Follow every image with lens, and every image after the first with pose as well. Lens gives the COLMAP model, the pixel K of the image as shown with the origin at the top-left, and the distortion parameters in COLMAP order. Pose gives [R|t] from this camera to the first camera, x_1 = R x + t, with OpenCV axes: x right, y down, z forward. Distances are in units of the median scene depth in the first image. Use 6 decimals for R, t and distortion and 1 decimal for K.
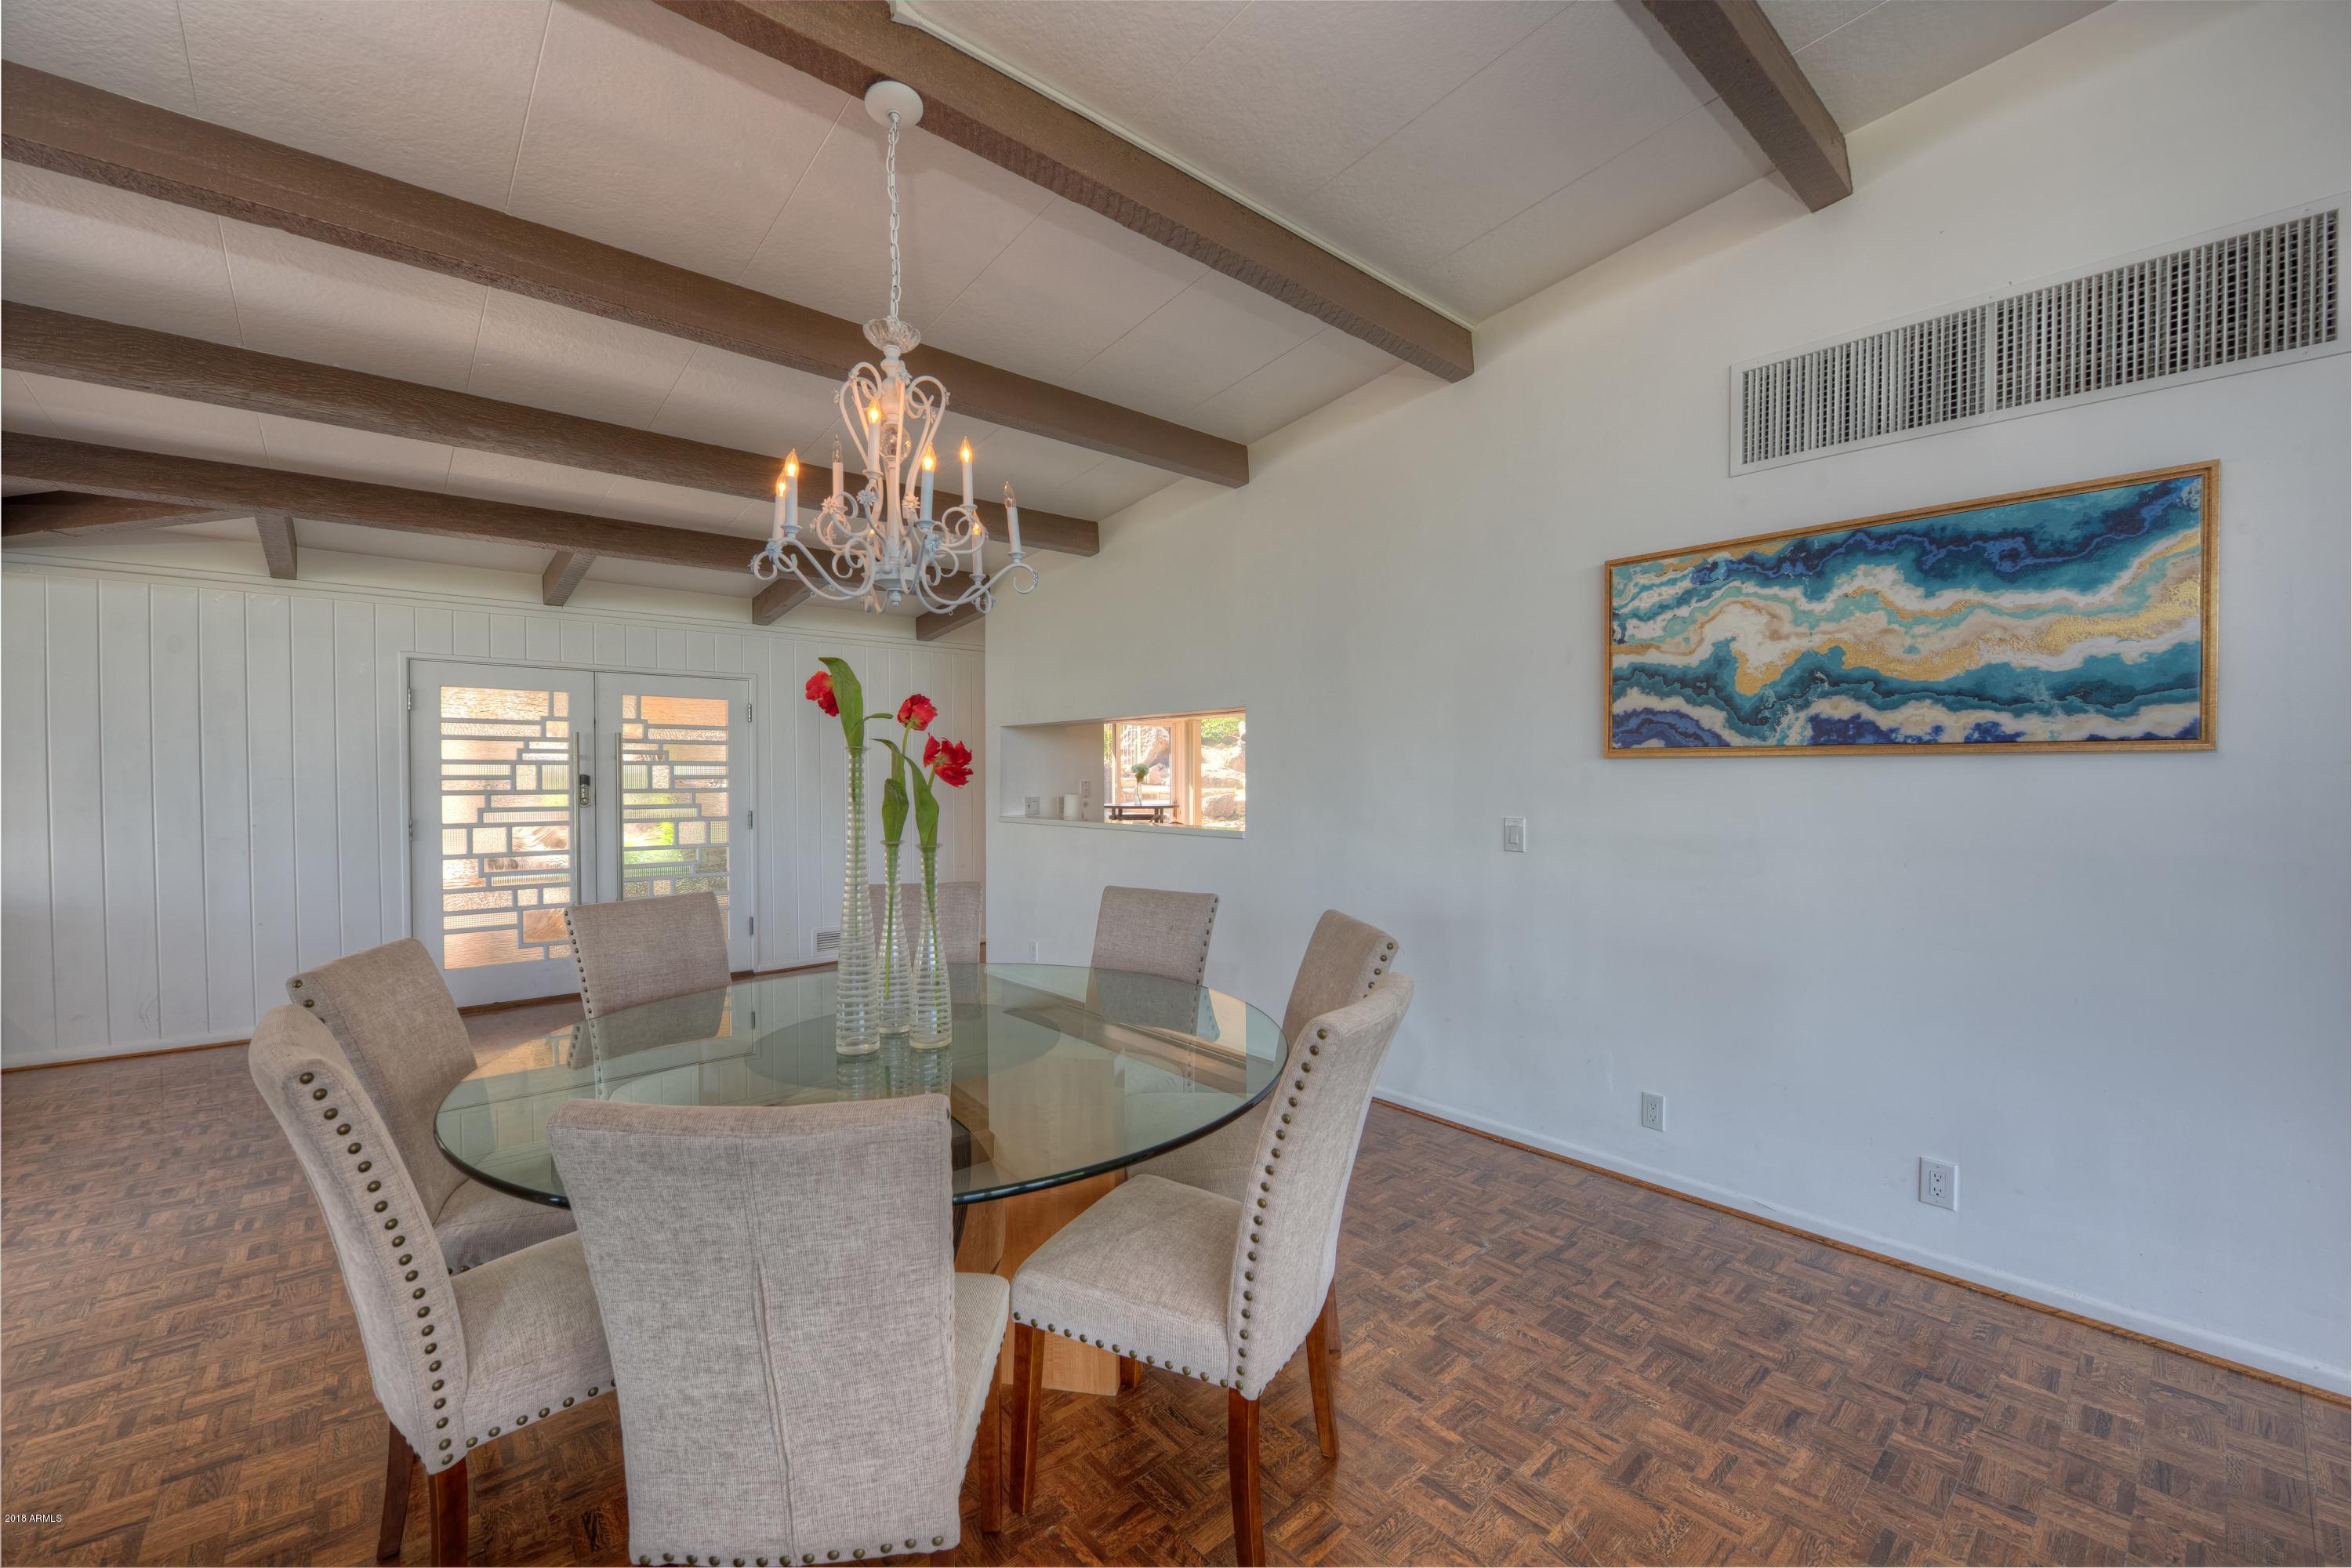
lens RADIAL K [[940.3, 0, 1176.6], [0, 940.3, 787.7], [0, 0, 1]] dist [0.002405, -0.000186]
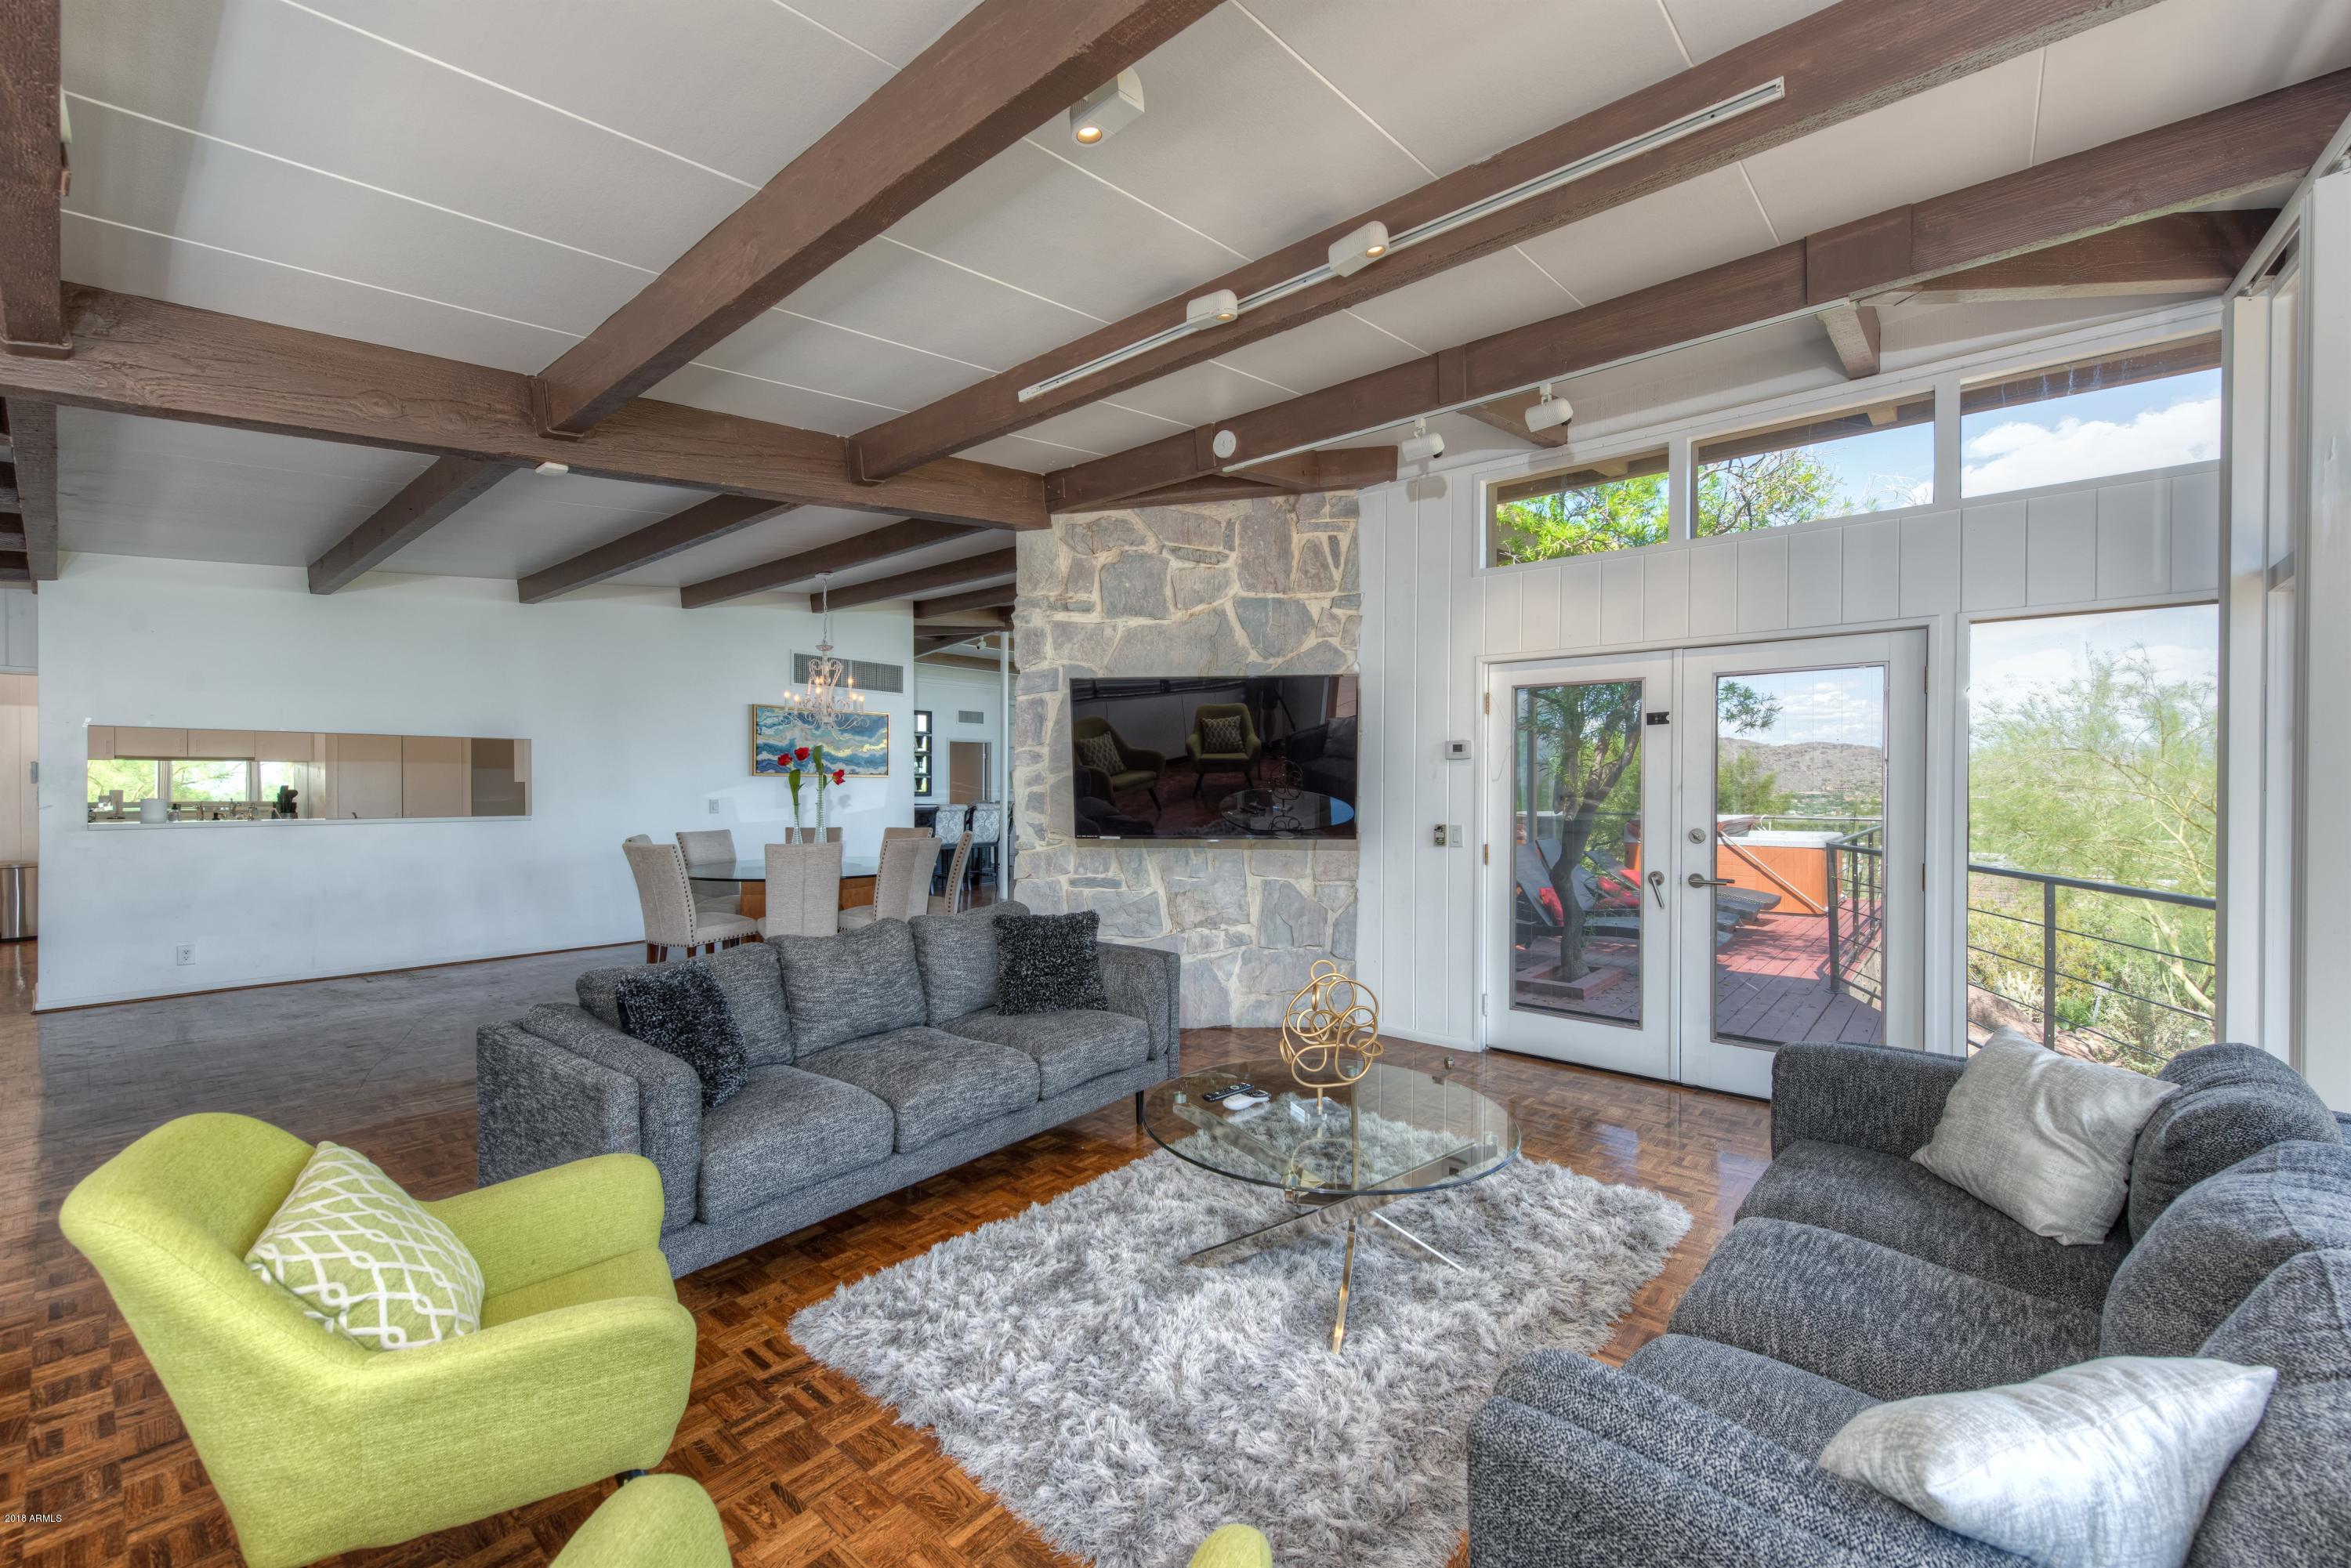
lens RADIAL K [[939.9, 0, 1176.1], [0, 939.9, 787.7], [0, 0, 1]] dist [0.002405, -0.000186]
pose [[-0.163474, -0.004662, 0.986537, -1.471352], [0.015206, 0.999858, 0.007245, 0.002425], [-0.986430, 0.016186, -0.163380, 0.132403]]
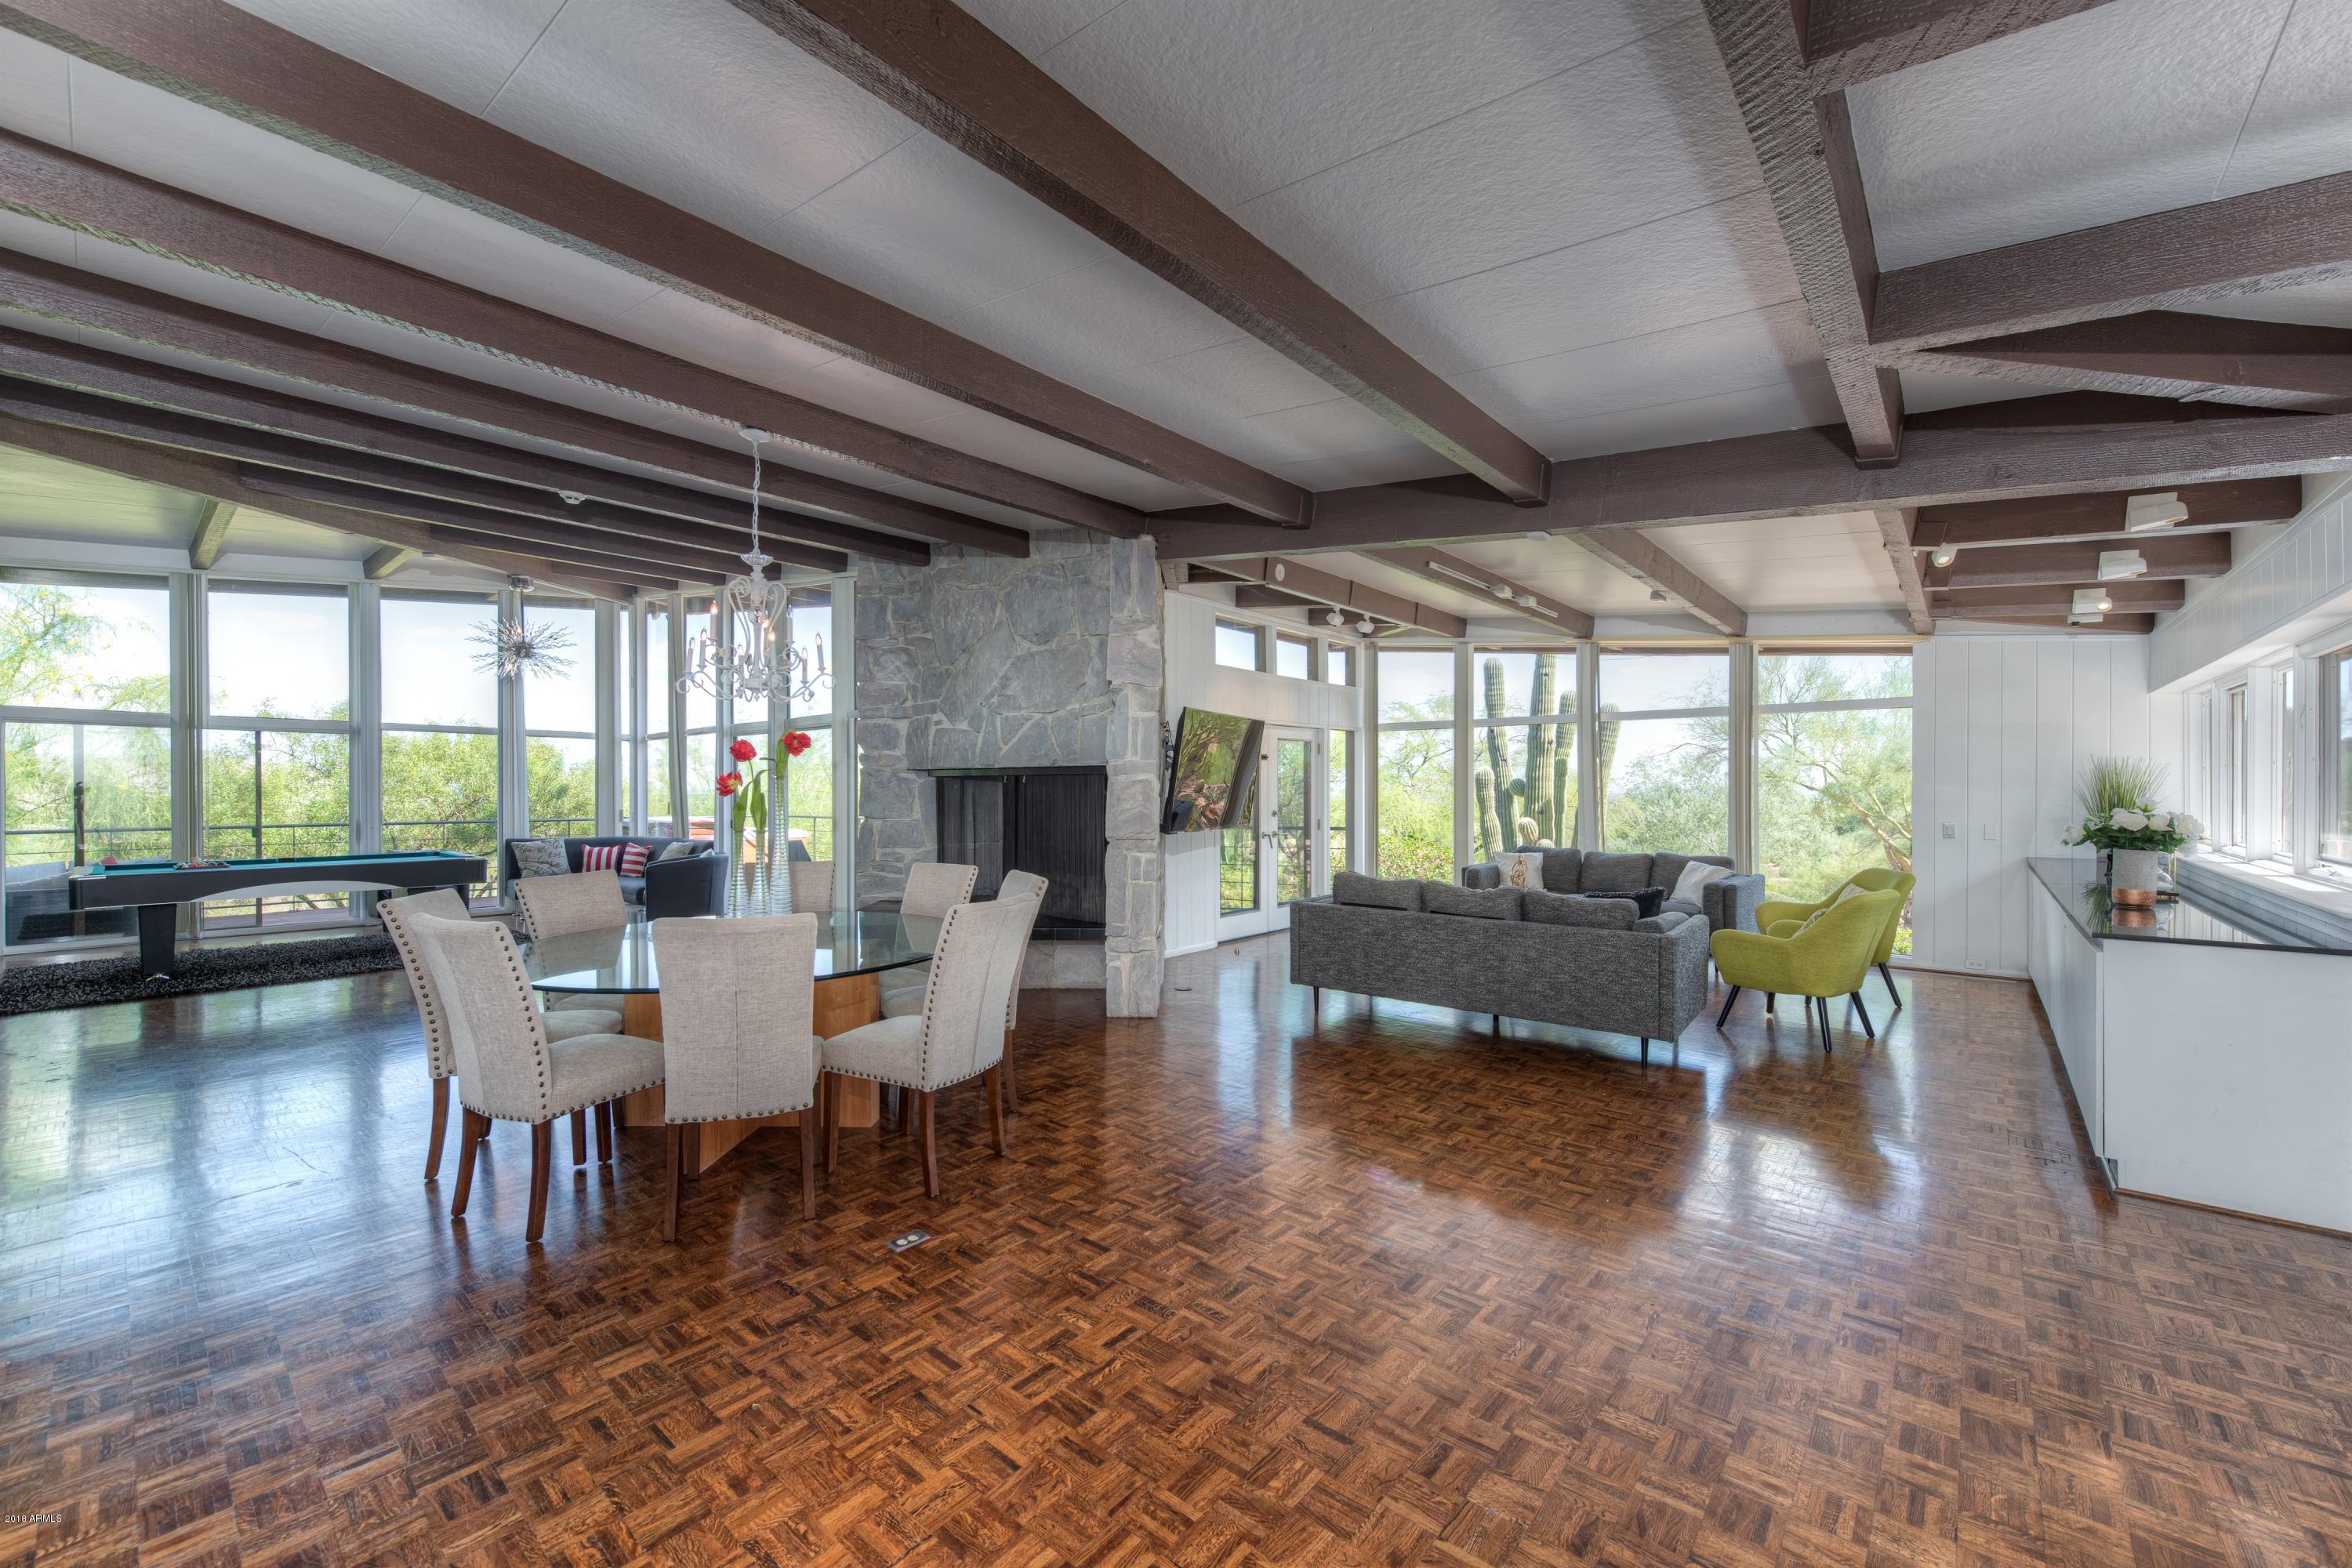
lens RADIAL K [[940.3, 0, 1176.6], [0, 940.3, 787.7], [0, 0, 1]] dist [0.002405, -0.000186]
pose [[-0.987585, 0.001406, -0.157077, -0.313366], [-0.001356, 0.999846, 0.017475, -0.019780], [0.157077, 0.017471, -0.987432, 1.209327]]
